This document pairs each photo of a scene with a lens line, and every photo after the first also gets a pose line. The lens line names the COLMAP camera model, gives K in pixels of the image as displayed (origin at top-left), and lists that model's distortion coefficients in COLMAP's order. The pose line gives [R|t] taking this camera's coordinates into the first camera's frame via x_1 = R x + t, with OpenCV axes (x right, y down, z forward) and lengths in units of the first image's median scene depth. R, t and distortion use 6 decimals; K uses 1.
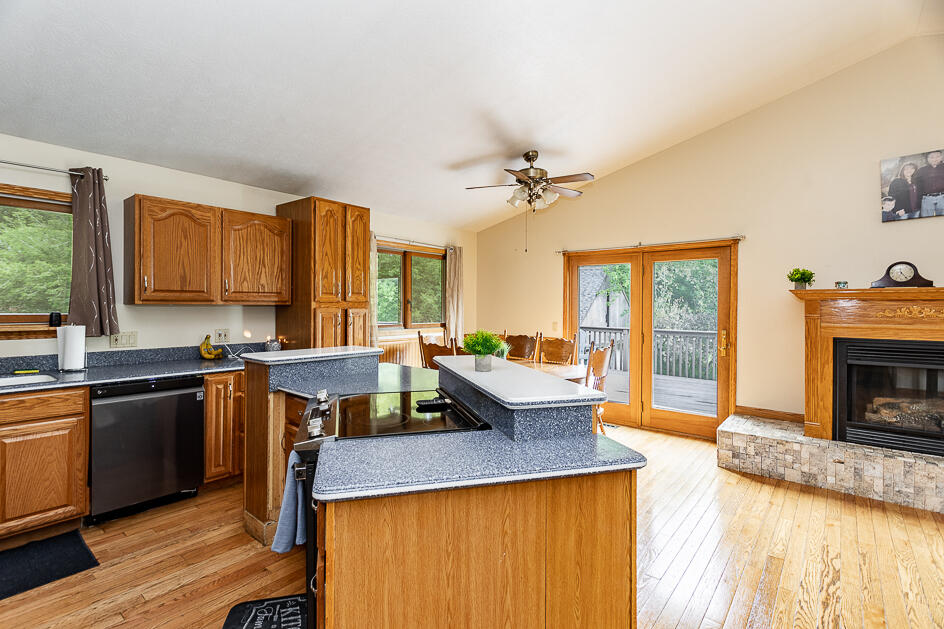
lens RADIAL K [[446.8, 0, 473.5], [0, 446.8, 311.0], [0, 0, 1]] dist [0.003755, 0.000593]
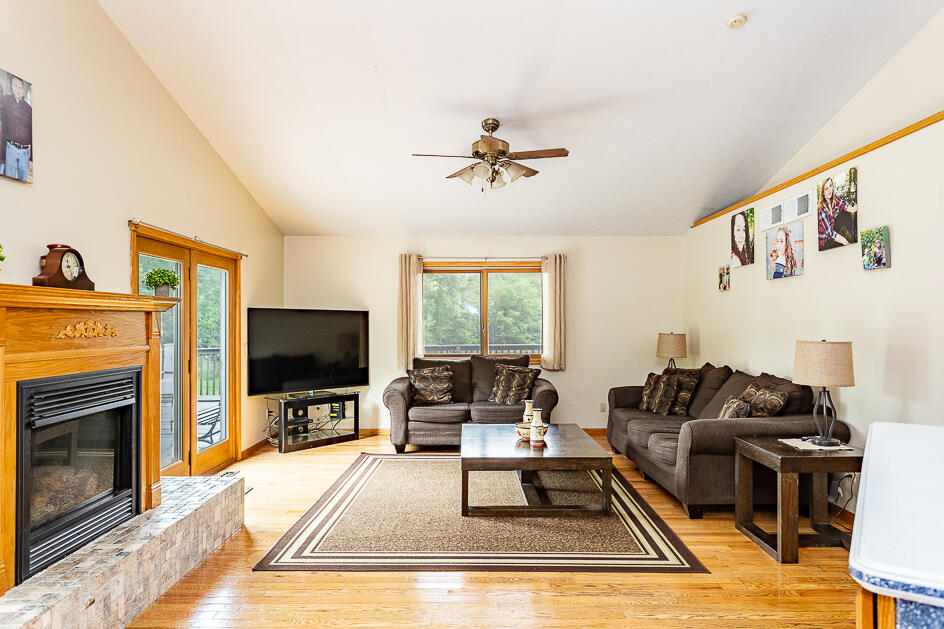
lens RADIAL K [[609.2, 0, 475.0], [0, 609.2, 319.8], [0, 0, 1]] dist [0.013553, 0.003165]
pose [[-0.639786, 0.001744, 0.768551, -0.059363], [0.008987, 0.999946, 0.005213, -0.009381], [-0.768501, 0.010242, -0.639767, 1.018957]]
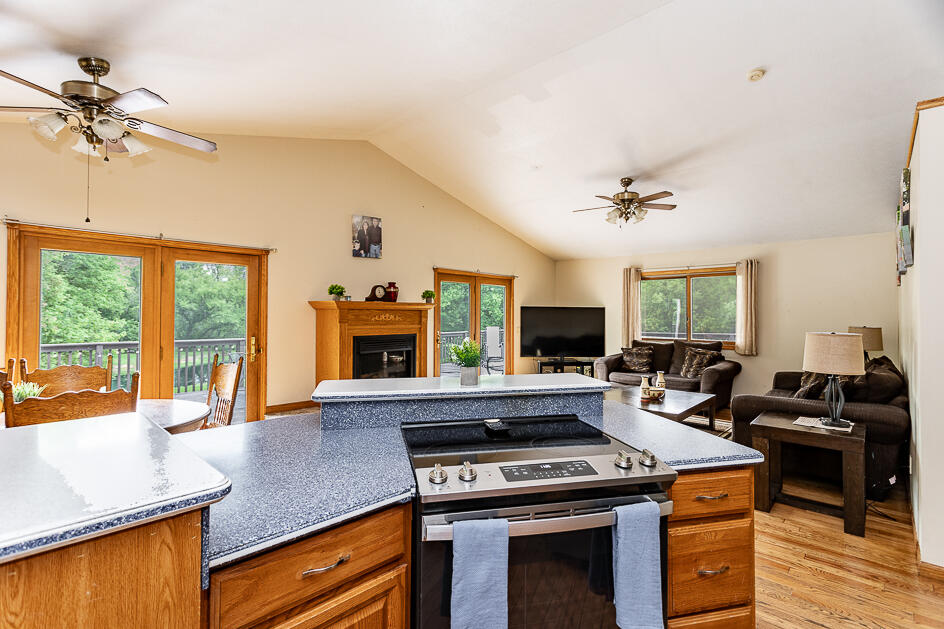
lens RADIAL K [[446.8, 0, 470.3], [0, 446.8, 310.2], [0, 0, 1]] dist [0.003755, 0.000593]
pose [[0.055410, 0.006969, 0.998439, -0.535341], [0.008908, 0.999932, -0.007474, -0.007278], [-0.998424, 0.009309, 0.055345, 0.547895]]
